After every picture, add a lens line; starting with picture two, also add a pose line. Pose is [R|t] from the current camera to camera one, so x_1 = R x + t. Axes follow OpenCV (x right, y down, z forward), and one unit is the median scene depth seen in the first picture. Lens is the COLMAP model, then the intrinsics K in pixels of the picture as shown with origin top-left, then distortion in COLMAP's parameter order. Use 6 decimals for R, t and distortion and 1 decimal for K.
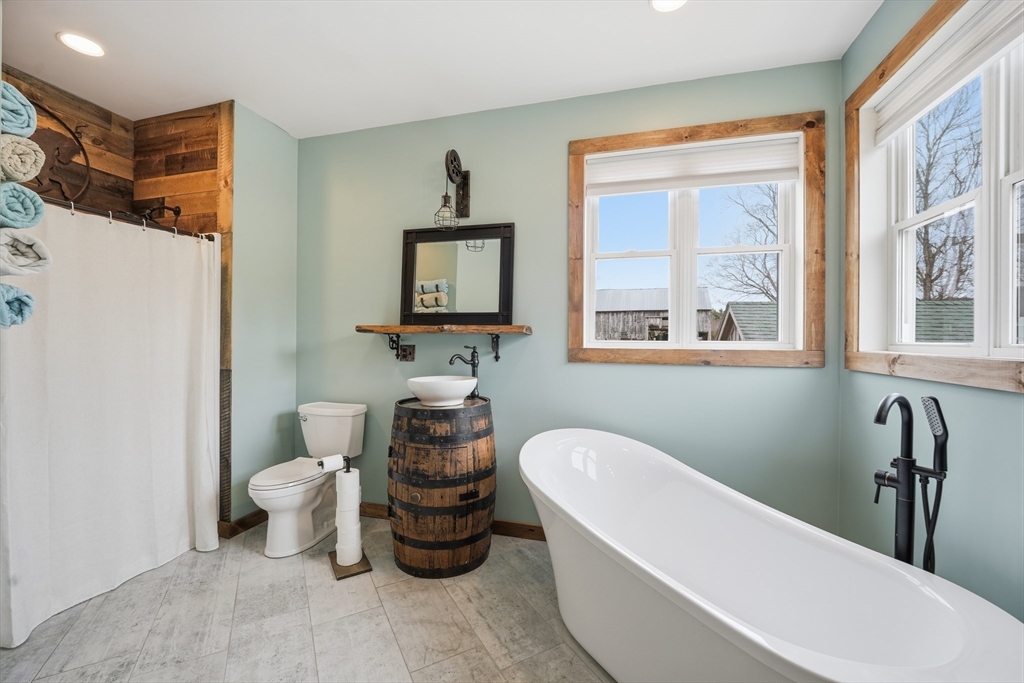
lens RADIAL K [[413.9, 0, 512.4], [0, 413.9, 340.6], [0, 0, 1]] dist [-0.003589, -0.004282]
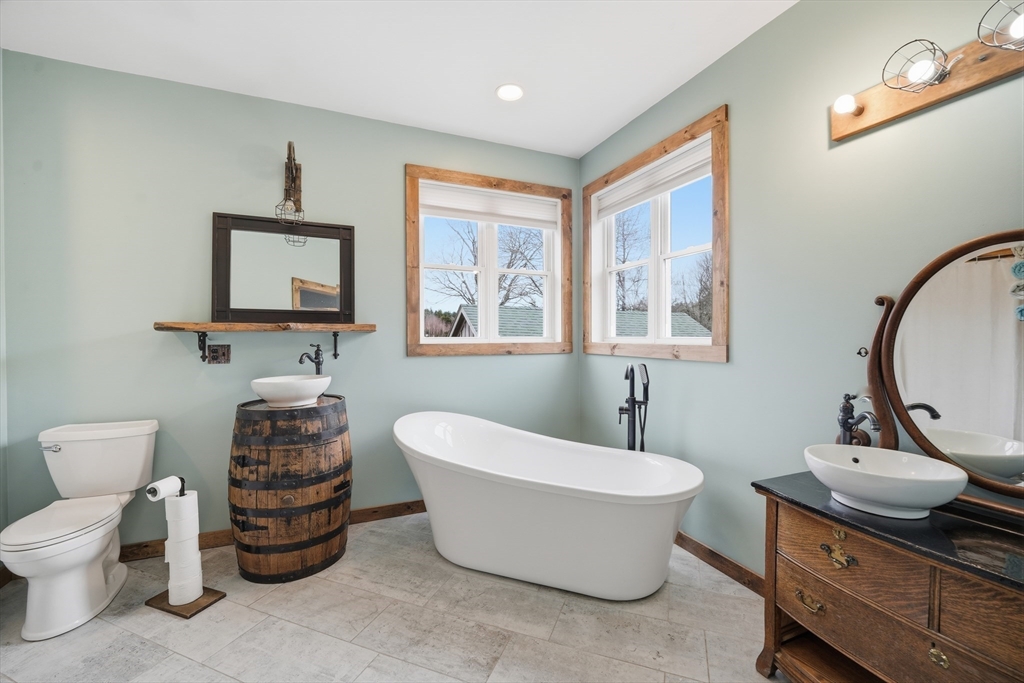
lens RADIAL K [[413.9, 0, 512.4], [0, 413.9, 340.6], [0, 0, 1]] dist [-0.003589, -0.004282]
pose [[0.775732, -0.015554, 0.630870, -0.414675], [0.010056, 0.999874, 0.012287, -0.003666], [-0.630982, -0.003187, 0.775791, -0.085327]]
